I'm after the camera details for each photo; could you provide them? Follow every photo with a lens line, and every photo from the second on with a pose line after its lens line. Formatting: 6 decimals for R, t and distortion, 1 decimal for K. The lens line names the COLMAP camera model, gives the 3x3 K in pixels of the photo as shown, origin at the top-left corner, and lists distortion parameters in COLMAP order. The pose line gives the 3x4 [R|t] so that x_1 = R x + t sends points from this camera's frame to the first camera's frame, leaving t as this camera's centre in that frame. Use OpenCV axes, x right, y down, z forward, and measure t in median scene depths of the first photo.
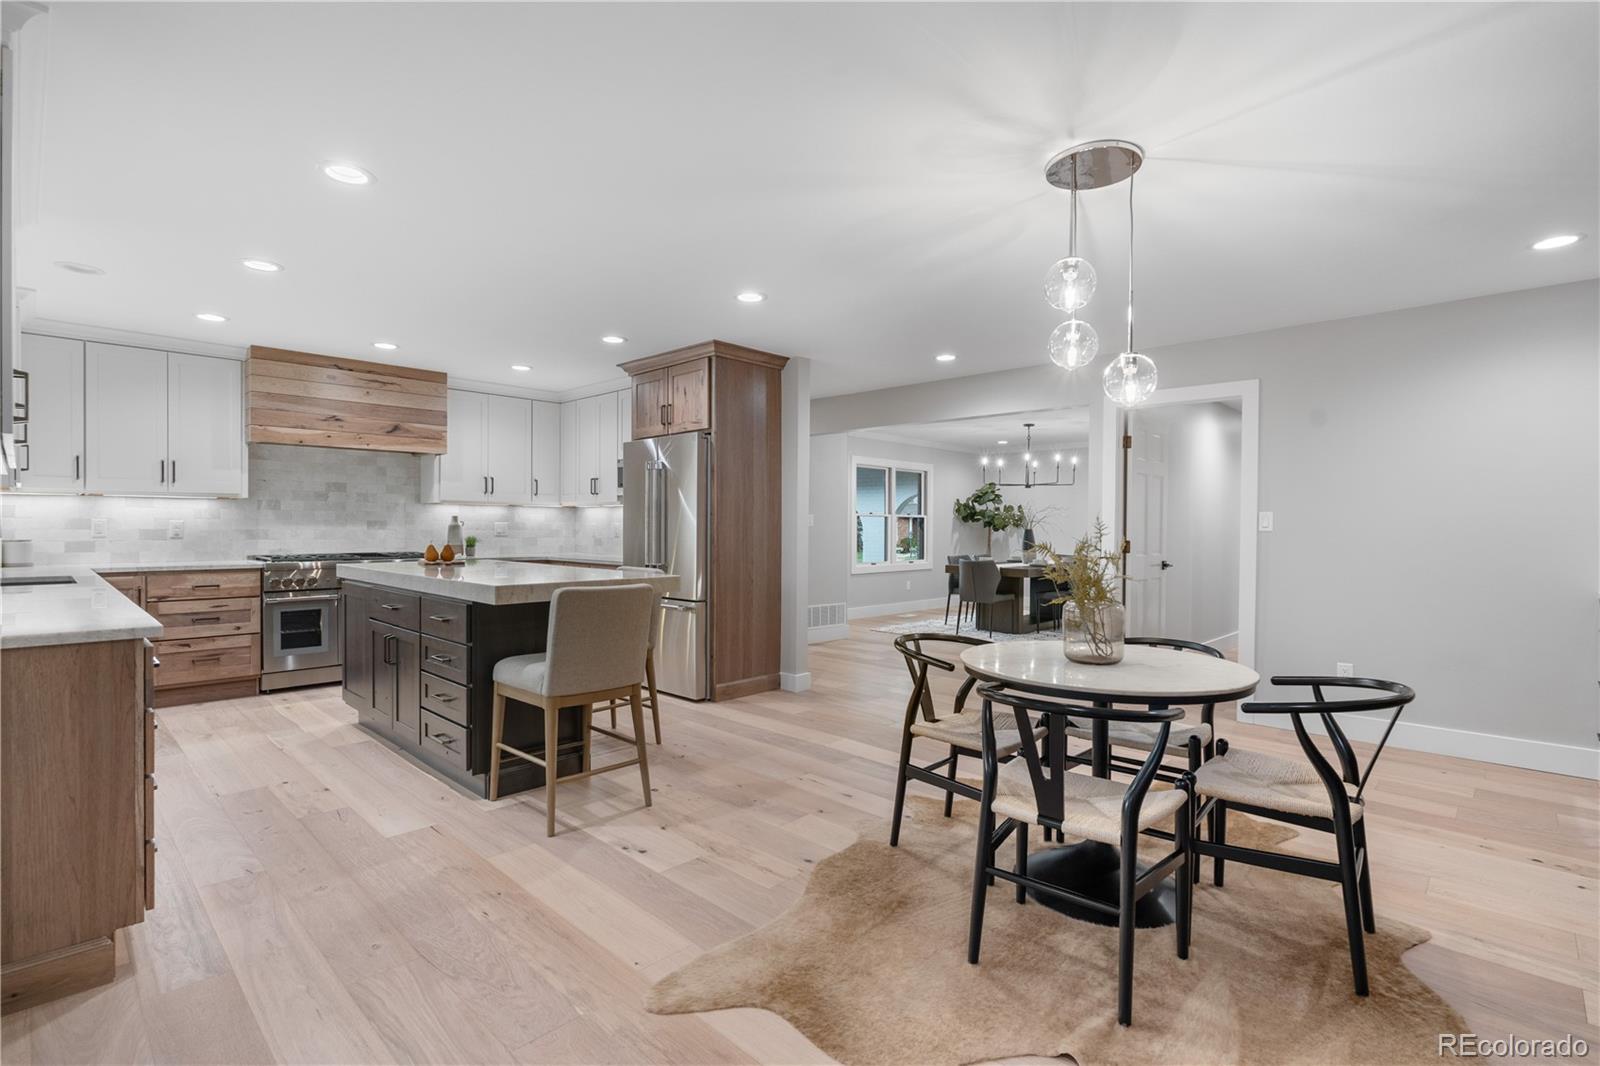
lens RADIAL K [[748.1, 0, 792.0], [0, 748.1, 530.8], [0, 0, 1]] dist [-0.004854, -0.000026]
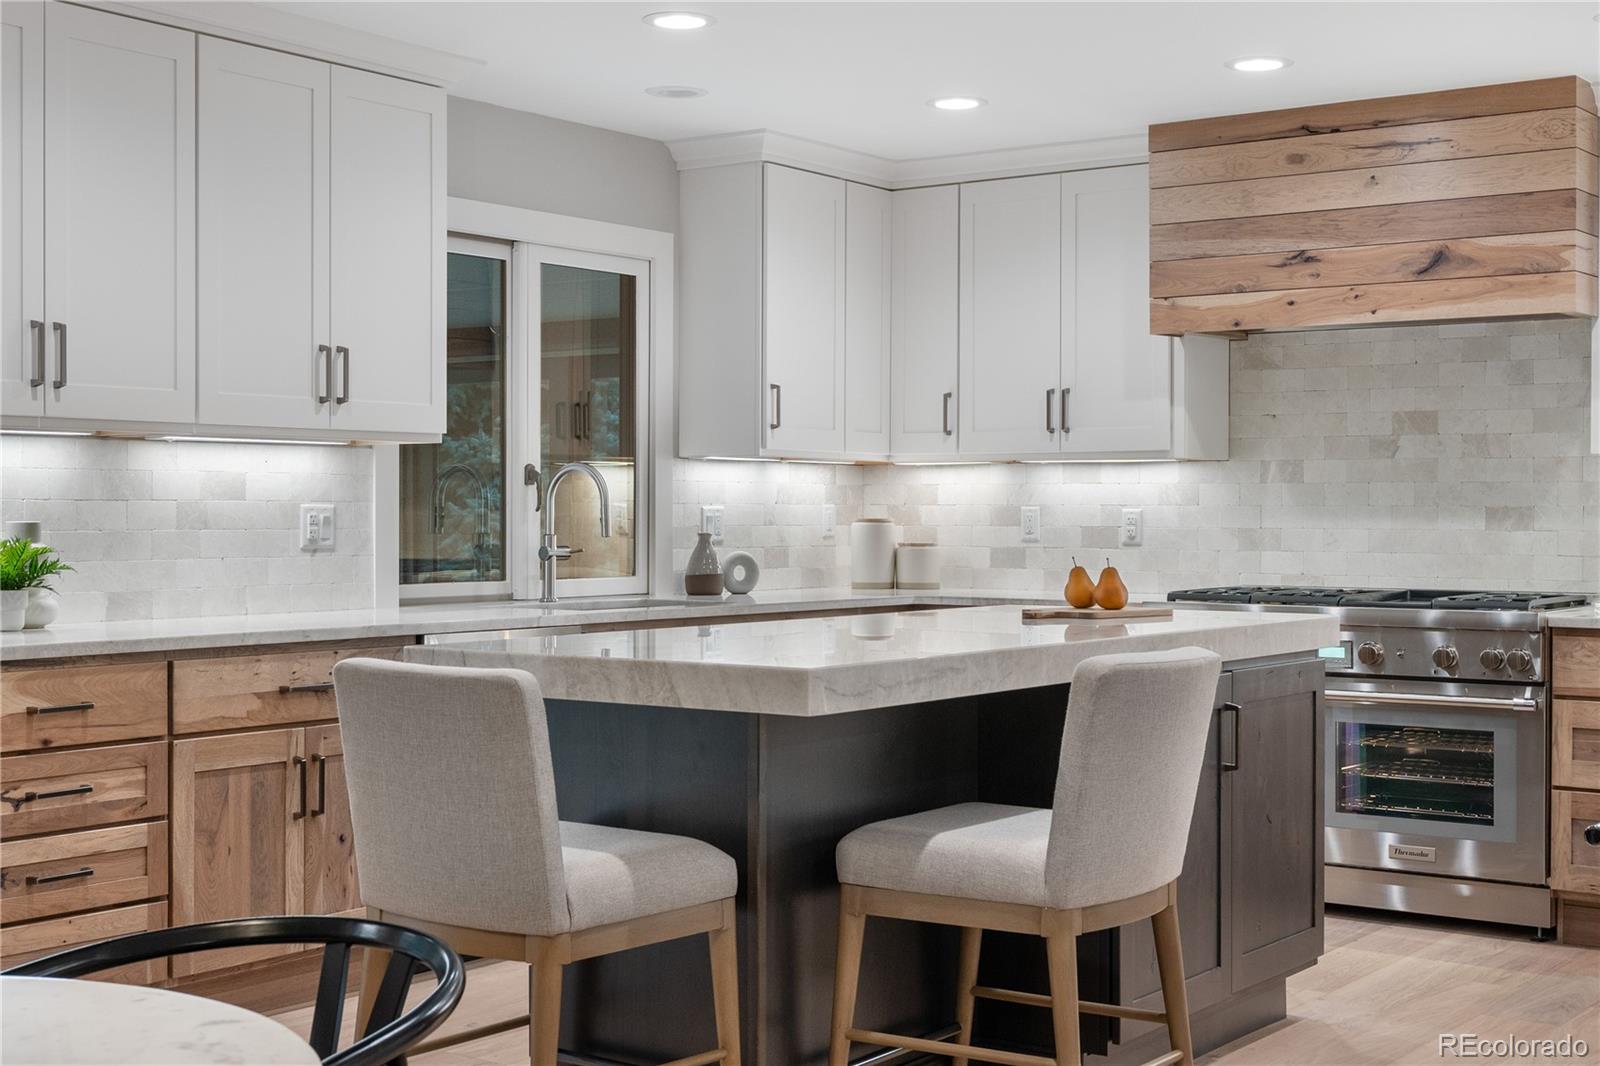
lens RADIAL K [[2112.4, 0, 799.8], [0, 2112.4, 529.9], [0, 0, 1]] dist [-0.003332, 0.000000]
pose [[0.148206, 0.004881, -0.988944, 0.520133], [-0.008389, 0.999958, 0.003678, -0.003203], [0.988921, 0.007751, 0.148241, 0.587339]]
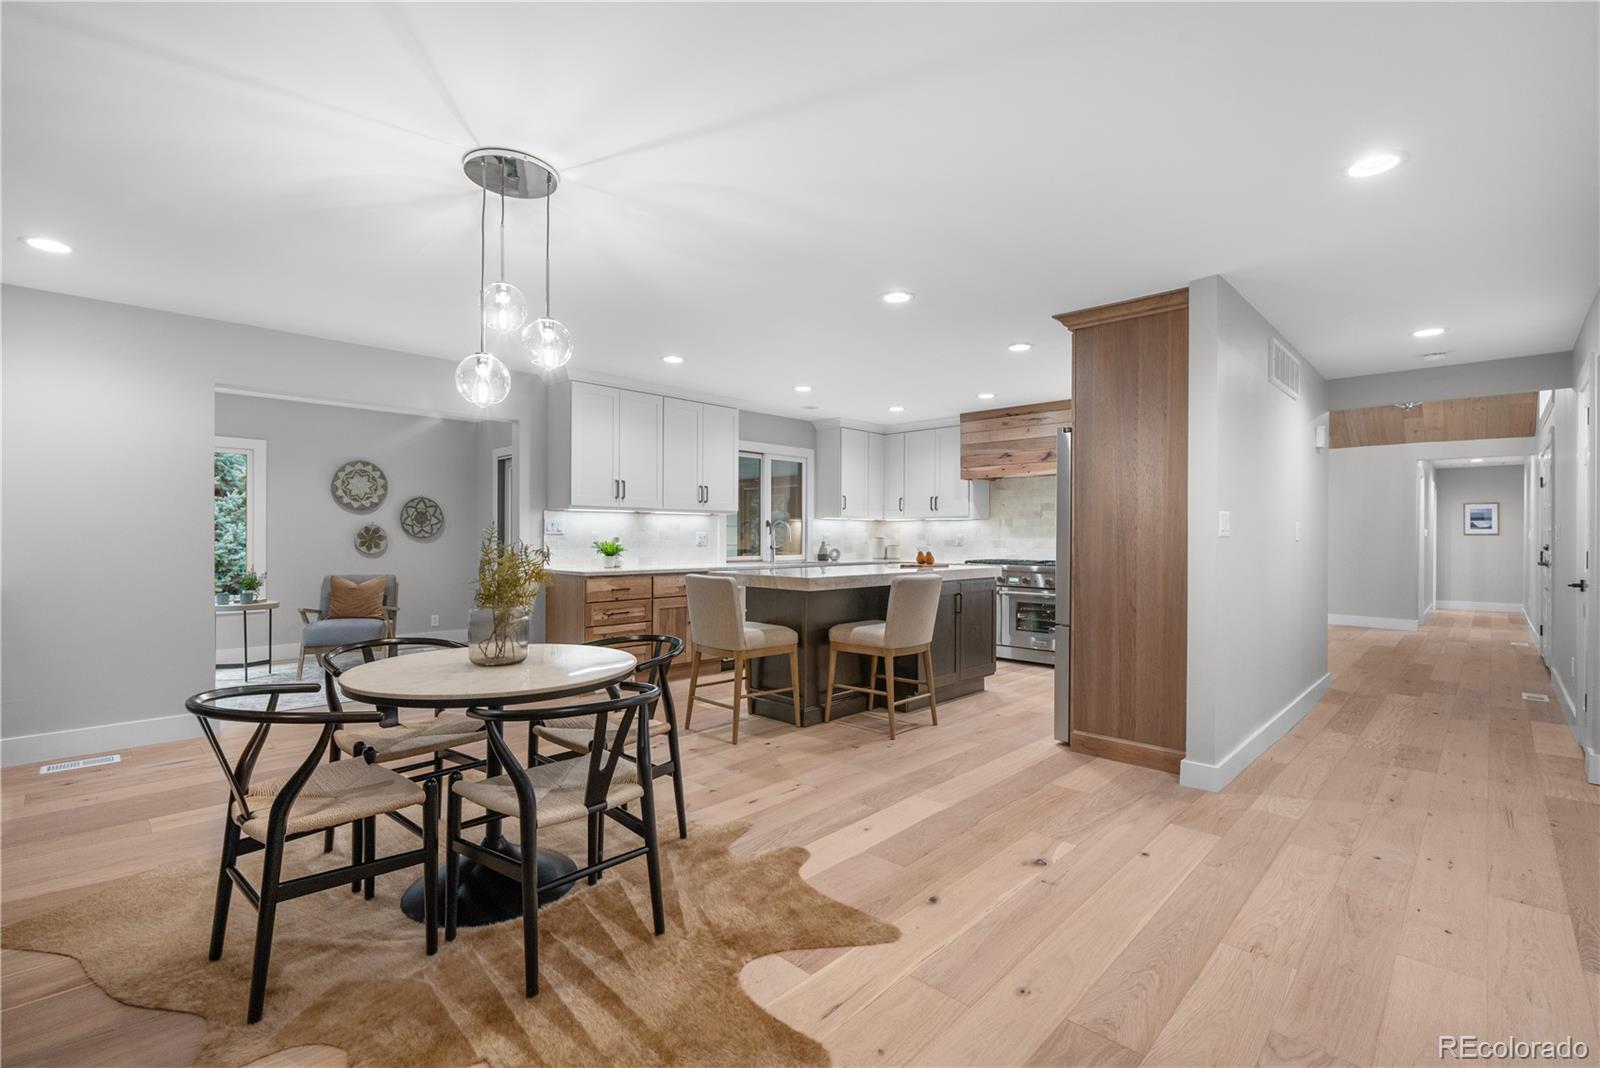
lens RADIAL K [[712.4, 0, 798.3], [0, 712.4, 541.2], [0, 0, 1]] dist [-0.002347, -0.000089]
pose [[0.002860, 0.003514, -0.999990, 0.658065], [-0.011873, 0.999923, 0.003480, -0.000899], [0.999925, 0.011863, 0.002901, 0.671029]]
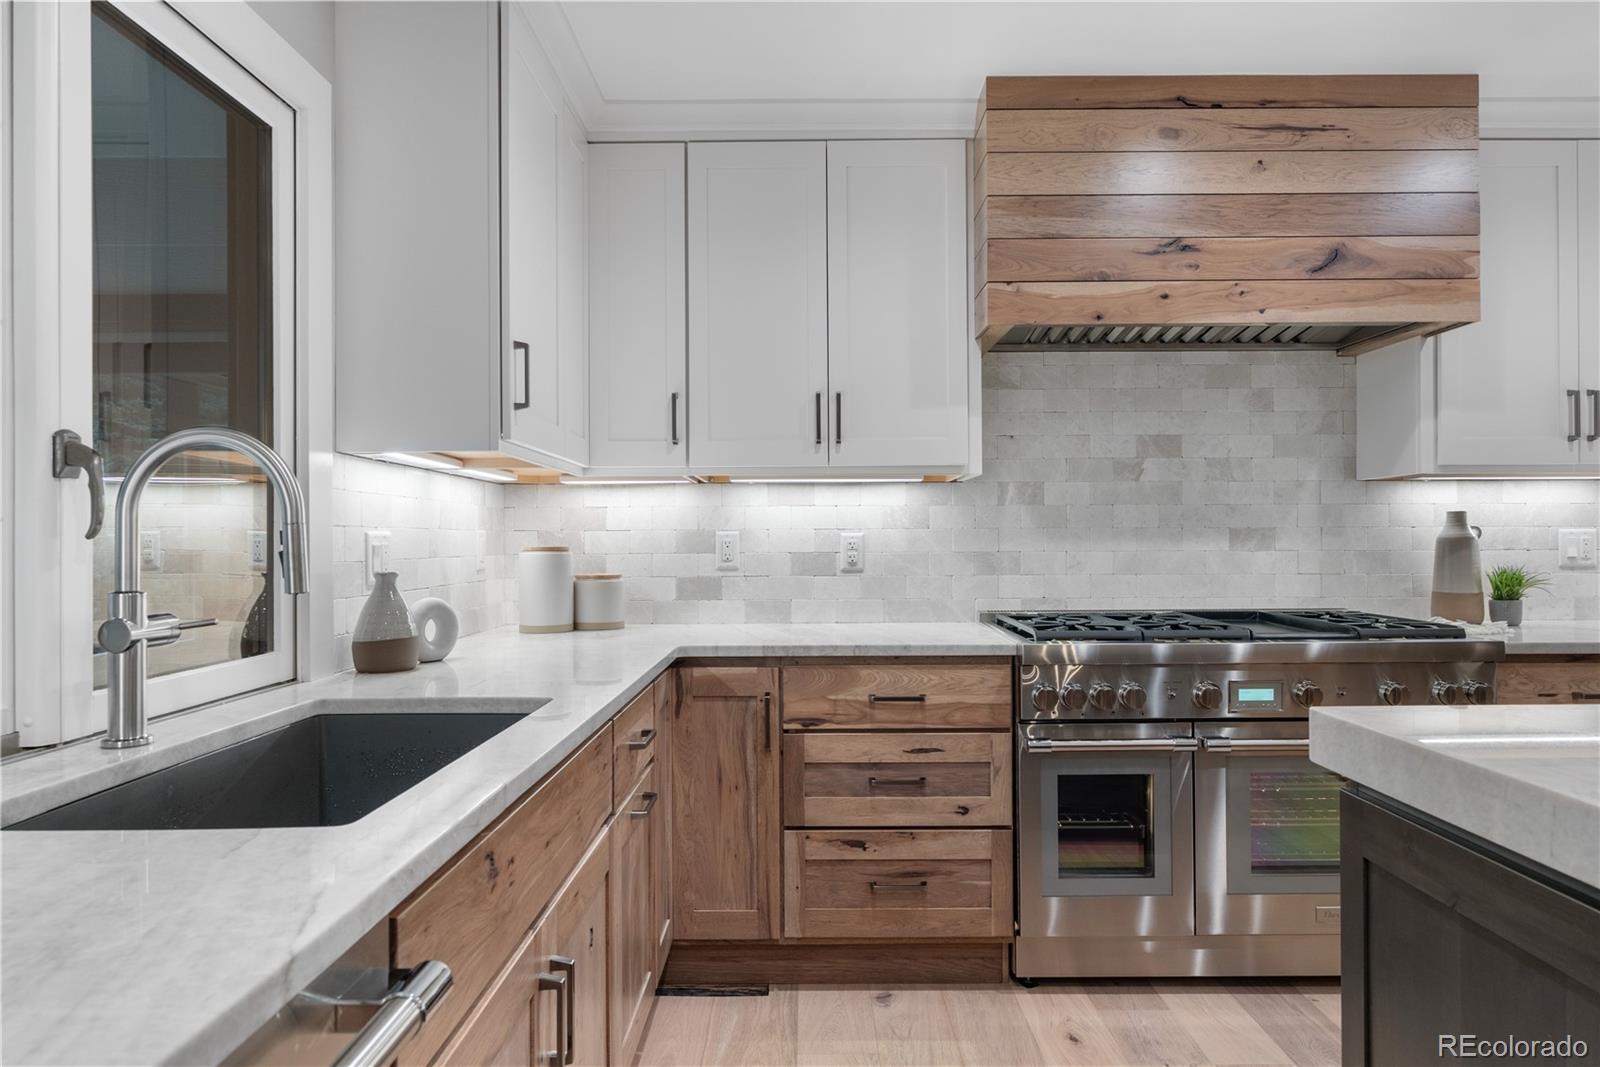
lens RADIAL K [[954.0, 0, 811.6], [0, 954.0, 536.4], [0, 0, 1]] dist [-0.004857, 0.000703]
pose [[0.701557, -0.010779, -0.712532, -0.432069], [0.004074, 0.999930, -0.011115, -0.005260], [0.712602, 0.004895, 0.701552, 0.579918]]
